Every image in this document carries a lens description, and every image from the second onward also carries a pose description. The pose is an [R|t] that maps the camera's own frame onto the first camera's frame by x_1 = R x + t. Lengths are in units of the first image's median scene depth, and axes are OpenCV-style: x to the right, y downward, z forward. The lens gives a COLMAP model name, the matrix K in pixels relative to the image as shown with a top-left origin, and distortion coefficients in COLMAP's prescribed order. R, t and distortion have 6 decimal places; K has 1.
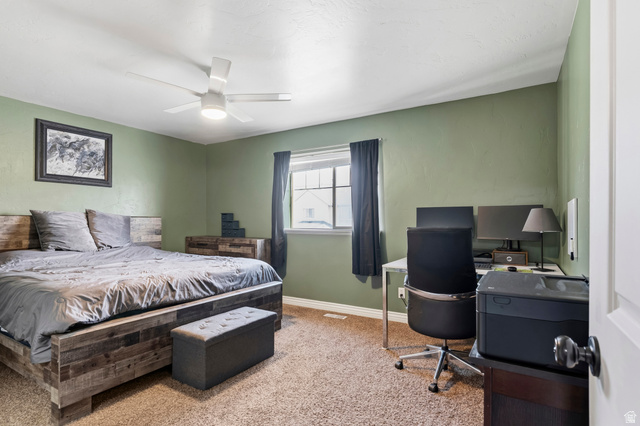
lens RADIAL K [[375.7, 0, 319.6], [0, 375.7, 221.3], [0, 0, 1]] dist [-0.000845, -0.000591]
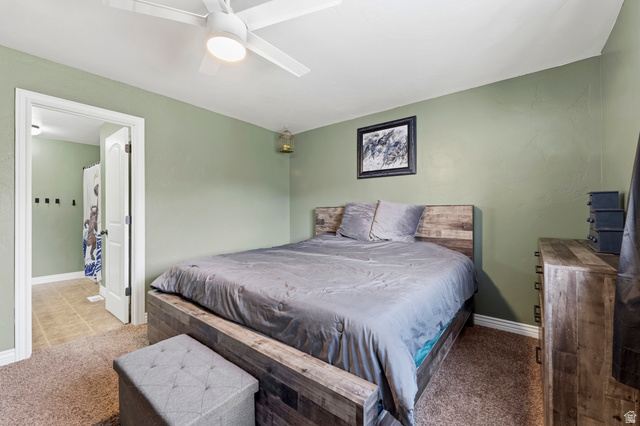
lens RADIAL K [[264.2, 0, 320.8], [0, 264.2, 210.8], [0, 0, 1]] dist [-0.000387, 0.000100]
pose [[-0.136331, -0.003303, -0.990658, 0.119871], [-0.000771, 0.999994, -0.003228, 0.000424], [0.990663, 0.000324, -0.136333, 0.936086]]
